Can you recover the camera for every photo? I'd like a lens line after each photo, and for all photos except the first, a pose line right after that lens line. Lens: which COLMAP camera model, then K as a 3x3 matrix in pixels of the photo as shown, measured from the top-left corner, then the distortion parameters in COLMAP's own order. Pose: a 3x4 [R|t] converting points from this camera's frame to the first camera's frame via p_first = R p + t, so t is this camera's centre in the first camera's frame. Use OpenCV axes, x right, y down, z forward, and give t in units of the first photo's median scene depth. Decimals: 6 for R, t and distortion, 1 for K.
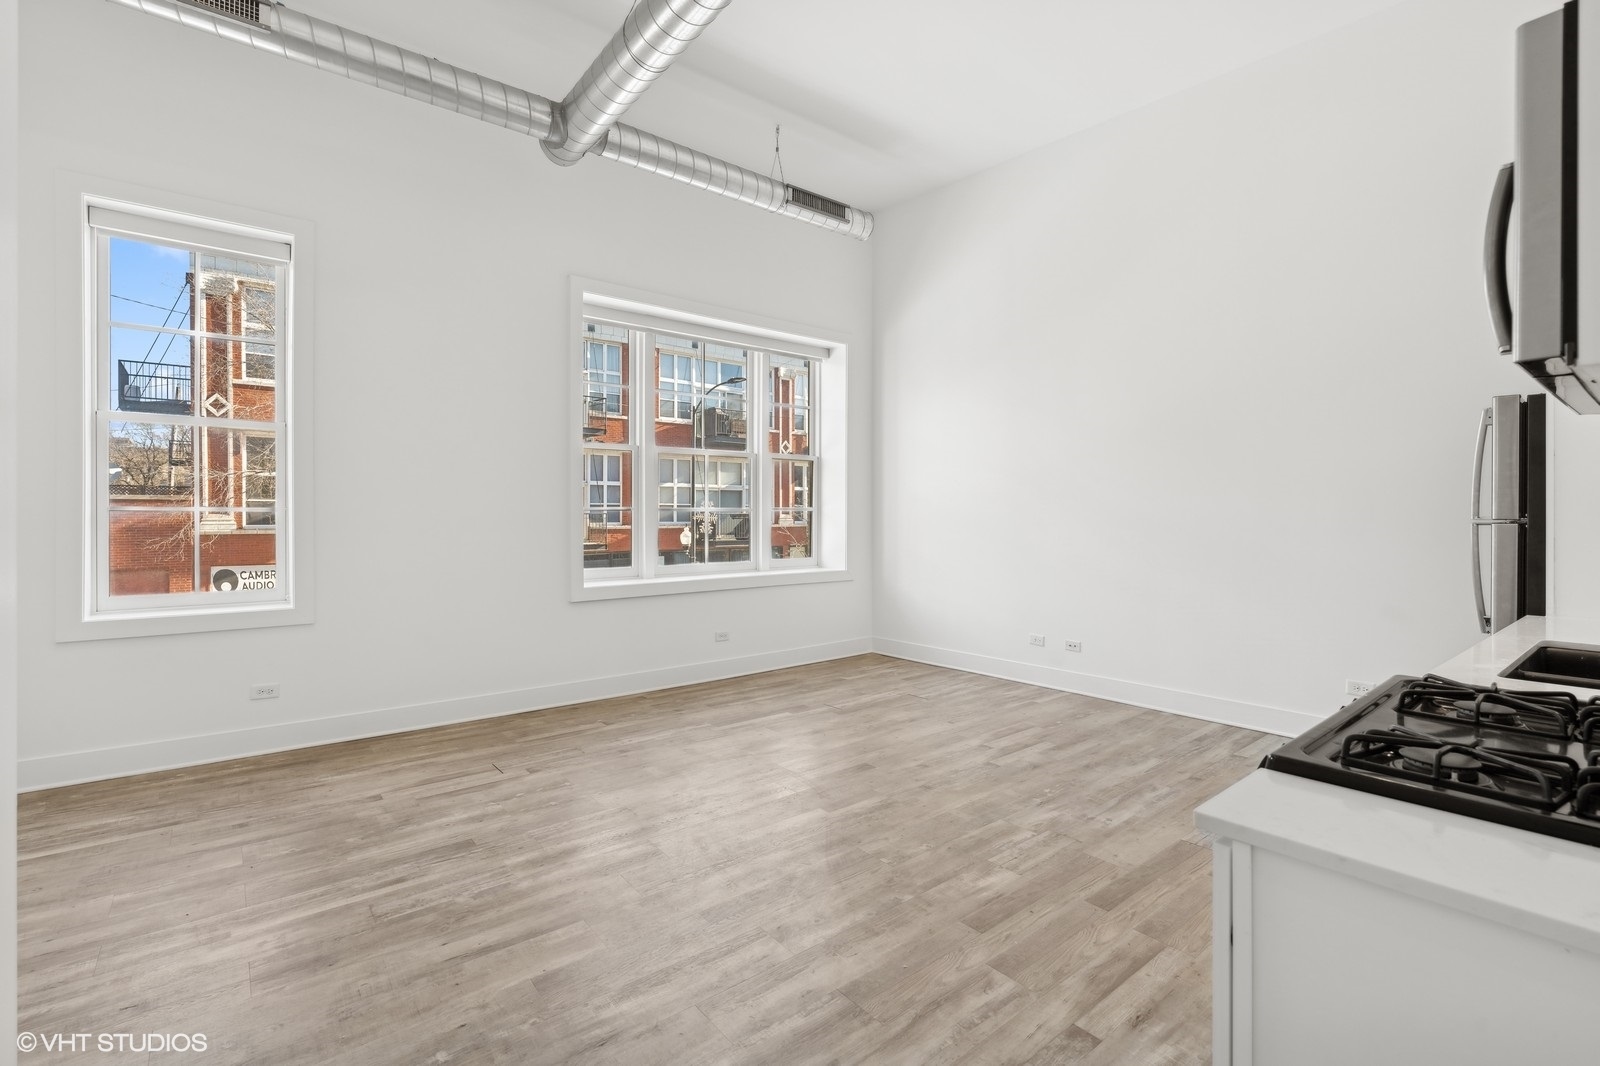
lens RADIAL K [[724.6, 0, 793.8], [0, 724.6, 519.9], [0, 0, 1]] dist [-0.001114, 0.000057]
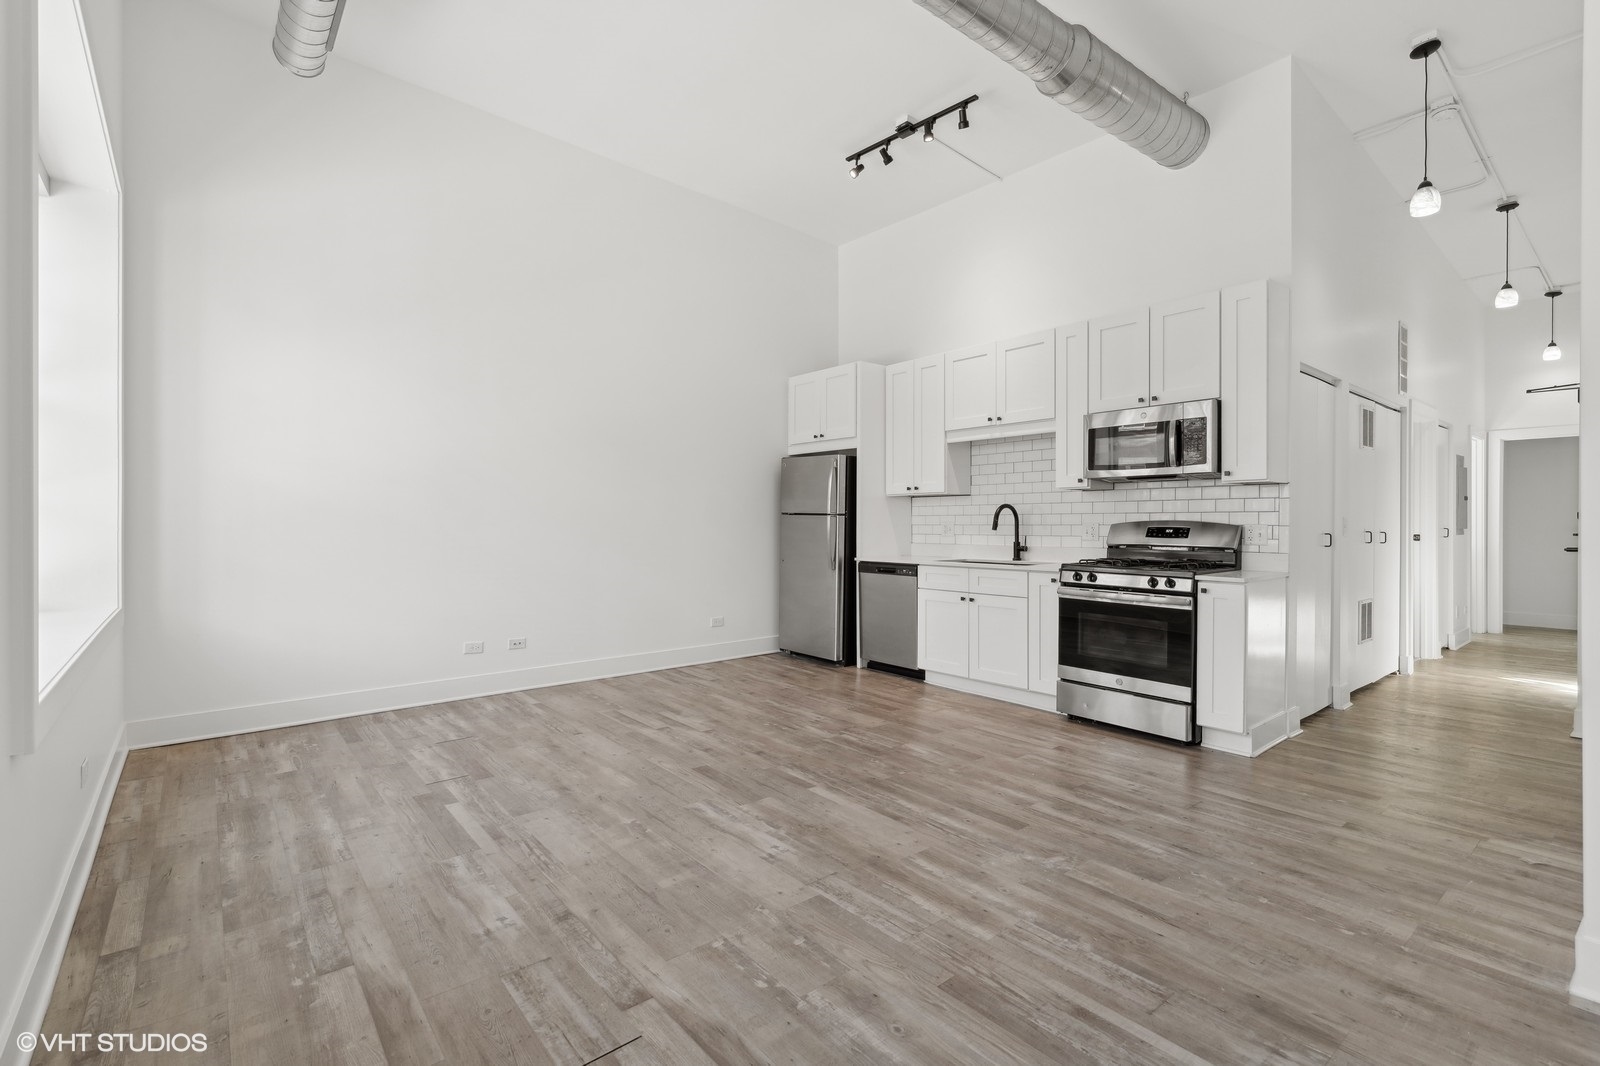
lens RADIAL K [[724.6, 0, 802.6], [0, 724.6, 519.5], [0, 0, 1]] dist [-0.001114, 0.000057]
pose [[-0.017083, 0.004989, 0.999842, -0.847016], [0.010172, 0.999937, -0.004815, 0.019157], [-0.999802, 0.010089, -0.017133, 0.874088]]
